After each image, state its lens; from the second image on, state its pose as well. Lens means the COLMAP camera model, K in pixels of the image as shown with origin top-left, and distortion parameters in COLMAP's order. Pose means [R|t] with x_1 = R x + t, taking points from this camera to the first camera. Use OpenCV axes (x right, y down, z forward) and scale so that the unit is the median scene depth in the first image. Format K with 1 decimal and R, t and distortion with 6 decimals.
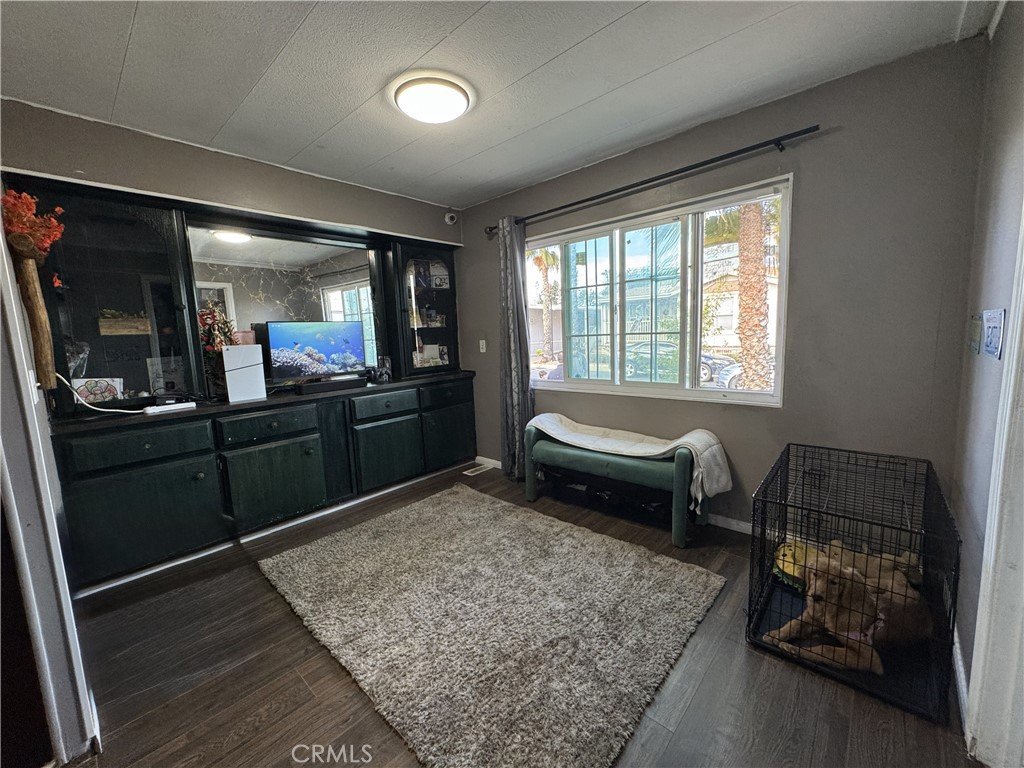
lens RADIAL K [[409.5, 0, 513.3], [0, 409.5, 382.6], [0, 0, 1]] dist [-0.002565, 0.001669]
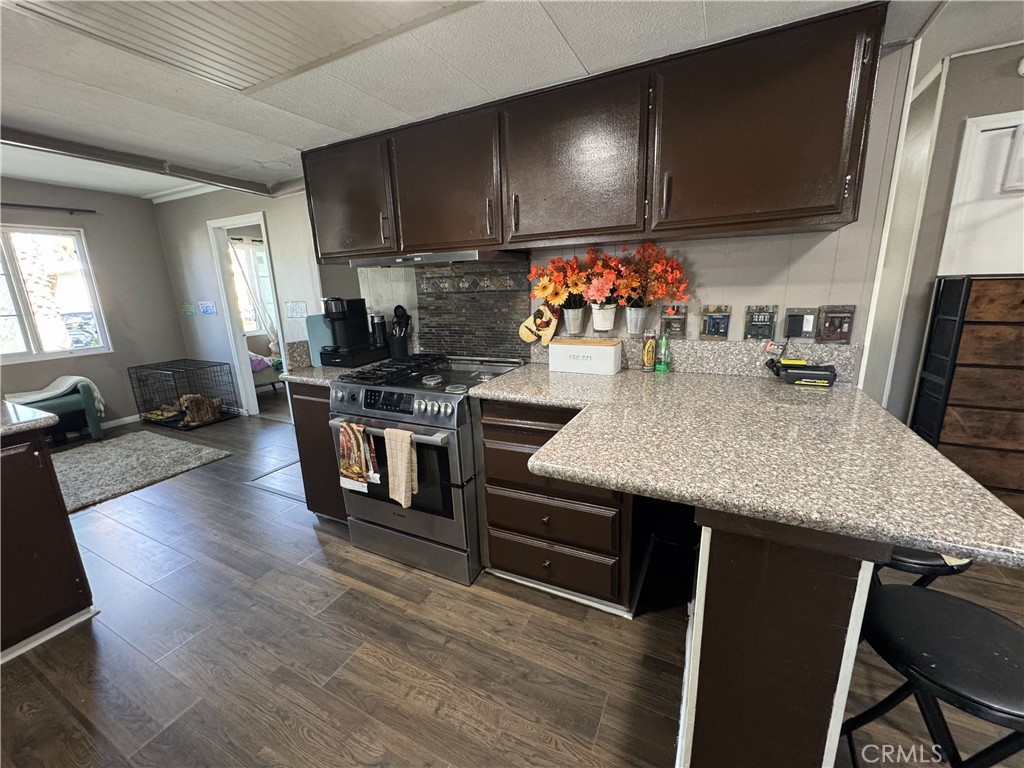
lens RADIAL K [[409.5, 0, 507.2], [0, 409.5, 383.2], [0, 0, 1]] dist [-0.002565, 0.001669]
pose [[-0.257671, -0.172229, 0.950759, -1.813143], [0.165419, 0.961595, 0.219023, 0.093834], [-0.951968, 0.213710, -0.219285, -0.324781]]
